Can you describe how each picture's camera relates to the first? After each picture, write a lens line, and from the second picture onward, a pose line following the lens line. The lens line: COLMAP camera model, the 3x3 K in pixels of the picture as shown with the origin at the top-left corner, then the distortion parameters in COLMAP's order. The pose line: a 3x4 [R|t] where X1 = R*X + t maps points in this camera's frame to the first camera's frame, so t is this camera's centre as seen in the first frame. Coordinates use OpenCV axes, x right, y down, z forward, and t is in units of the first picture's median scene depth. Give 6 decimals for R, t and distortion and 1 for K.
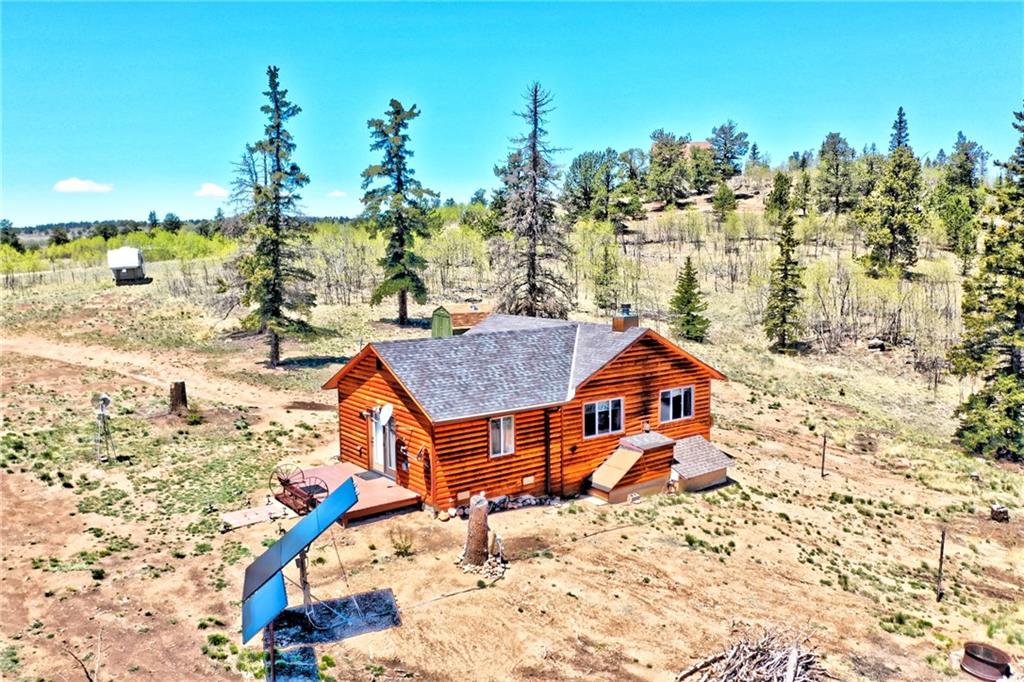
lens RADIAL K [[811.6, 0, 511.9], [0, 811.6, 340.3], [0, 0, 1]] dist [-0.012204, 0.003077]
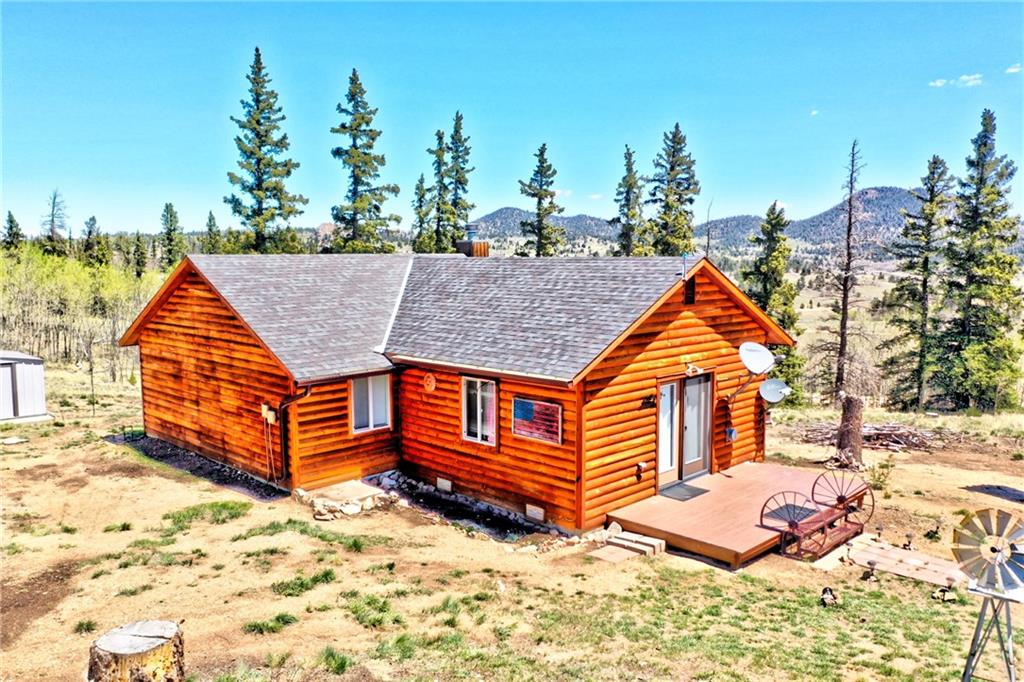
lens RADIAL K [[811.6, 0, 516.3], [0, 811.6, 340.0], [0, 0, 1]] dist [-0.012204, 0.003077]
pose [[-0.157037, -0.091458, 0.983349, -0.398220], [0.116191, 0.987077, 0.110360, -0.009795], [-0.980734, 0.131587, -0.144381, 0.659479]]
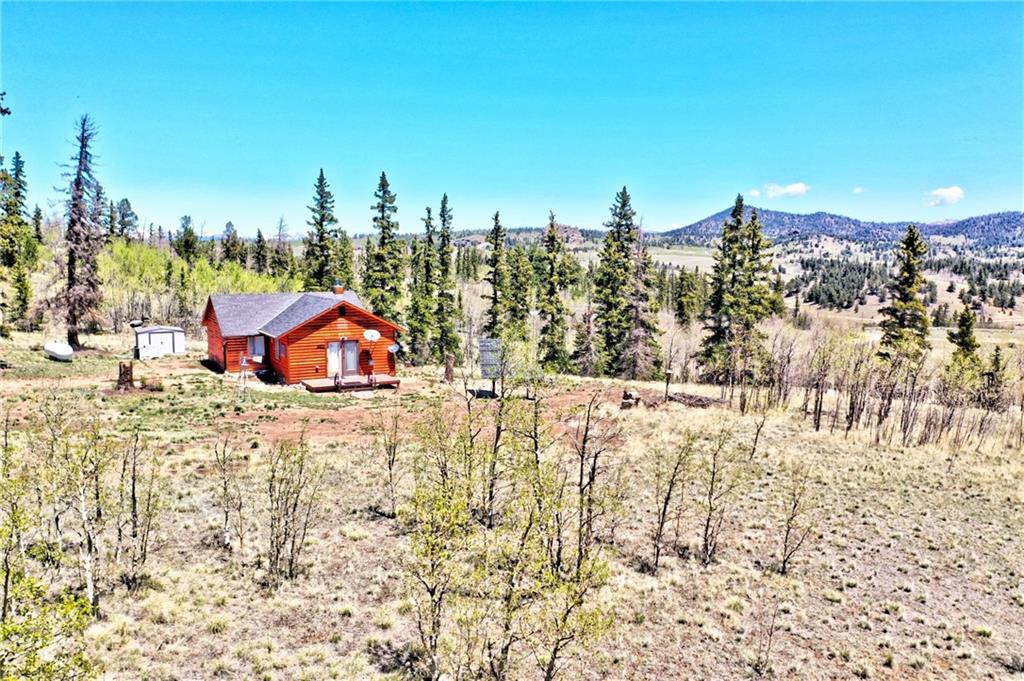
lens RADIAL K [[811.6, 0, 511.3], [0, 811.6, 338.6], [0, 0, 1]] dist [-0.012204, 0.003077]
pose [[0.129601, -0.092010, 0.987288, -1.028278], [0.110115, 0.990862, 0.077888, -0.006894], [-0.985433, 0.098620, 0.138548, 0.210089]]
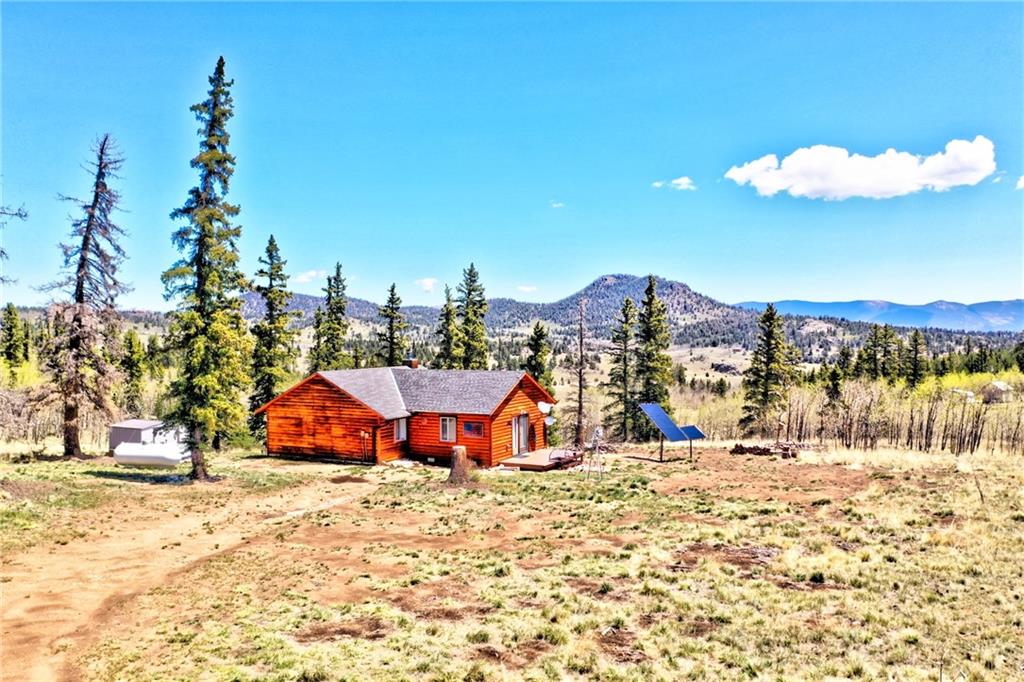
lens RADIAL K [[811.6, 0, 521.1], [0, 811.6, 329.2], [0, 0, 1]] dist [-0.012204, 0.003077]
pose [[-0.440572, 0.019368, 0.897508, -0.896372], [0.111675, 0.993184, 0.033386, -0.074894], [-0.890744, 0.114938, -0.439732, 0.929854]]
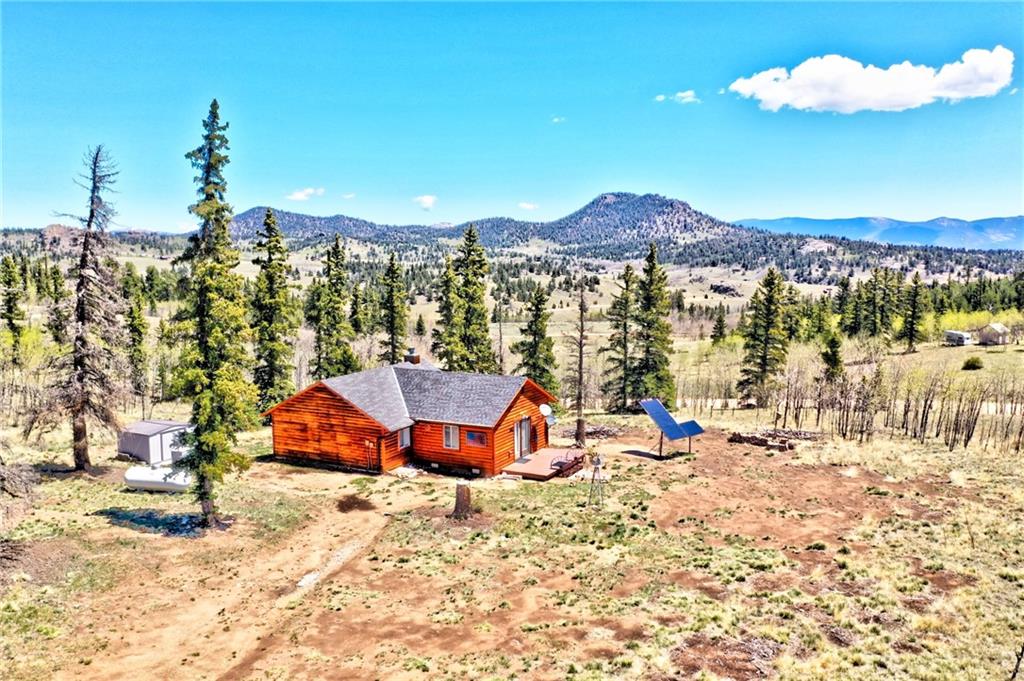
lens RADIAL K [[811.6, 0, 521.2], [0, 811.6, 327.5], [0, 0, 1]] dist [-0.012204, 0.003077]
pose [[-0.441844, -0.067249, 0.894568, -0.894954], [0.115455, 0.984631, 0.131045, -0.171784], [-0.889632, 0.161184, -0.427289, 0.919900]]
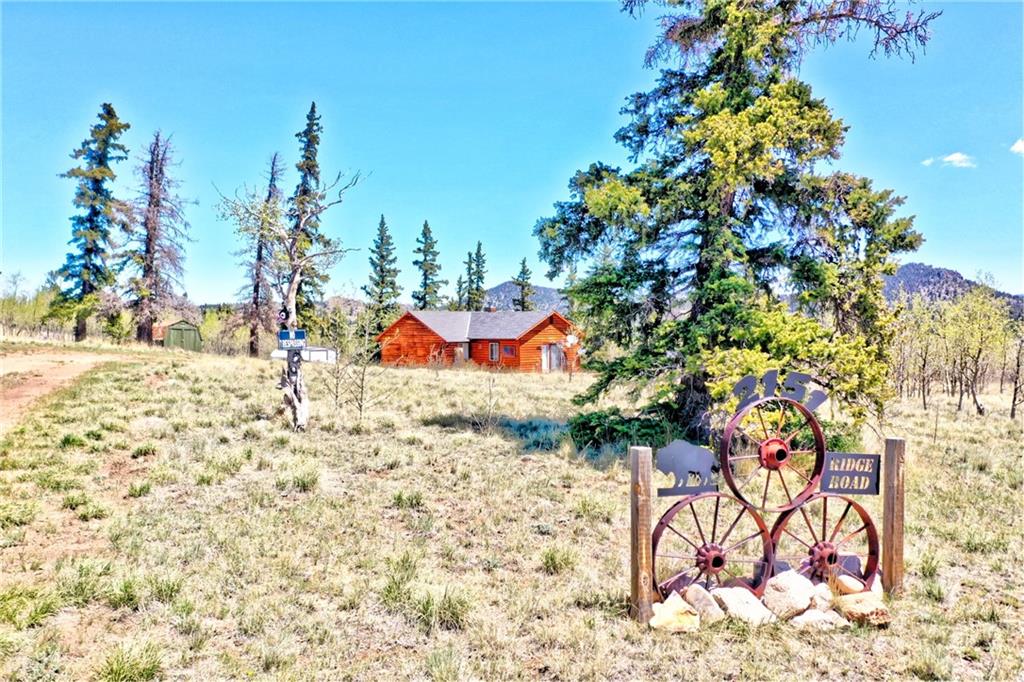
lens RADIAL K [[811.6, 0, 510.6], [0, 811.6, 317.0], [0, 0, 1]] dist [-0.012204, 0.003077]
pose [[-0.145963, 0.024360, 0.988990, -1.263100], [0.113928, 0.993459, -0.007656, 0.012614], [-0.982708, 0.111557, -0.147783, 0.777326]]
